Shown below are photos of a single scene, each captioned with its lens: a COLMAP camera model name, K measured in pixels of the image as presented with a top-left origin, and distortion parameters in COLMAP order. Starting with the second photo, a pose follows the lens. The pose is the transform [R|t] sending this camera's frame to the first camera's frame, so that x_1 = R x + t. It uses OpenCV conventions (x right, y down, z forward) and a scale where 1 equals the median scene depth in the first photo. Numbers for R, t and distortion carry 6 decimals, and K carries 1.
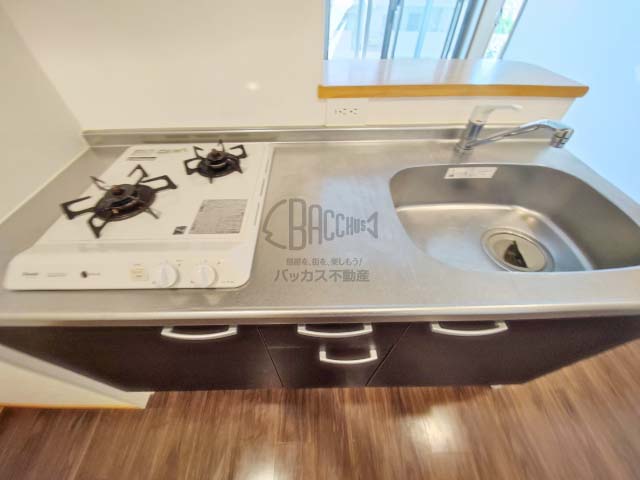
lens RADIAL K [[245.6, 0, 312.1], [0, 245.6, 240.5], [0, 0, 1]] dist [-0.015620, -0.000056]
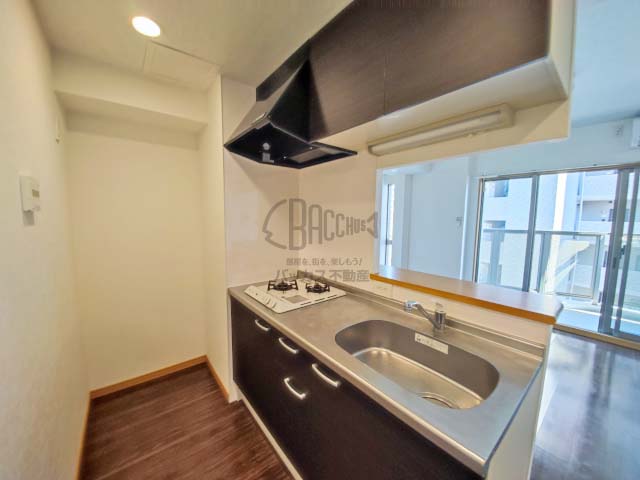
lens RADIAL K [[245.6, 0, 312.1], [0, 245.6, 240.5], [0, 0, 1]] dist [-0.015620, -0.000056]
pose [[0.599505, 0.098479, -0.794290, 1.322894], [-0.604863, 0.705655, -0.369042, 0.248125], [0.524152, 0.701679, 0.482610, -0.474397]]
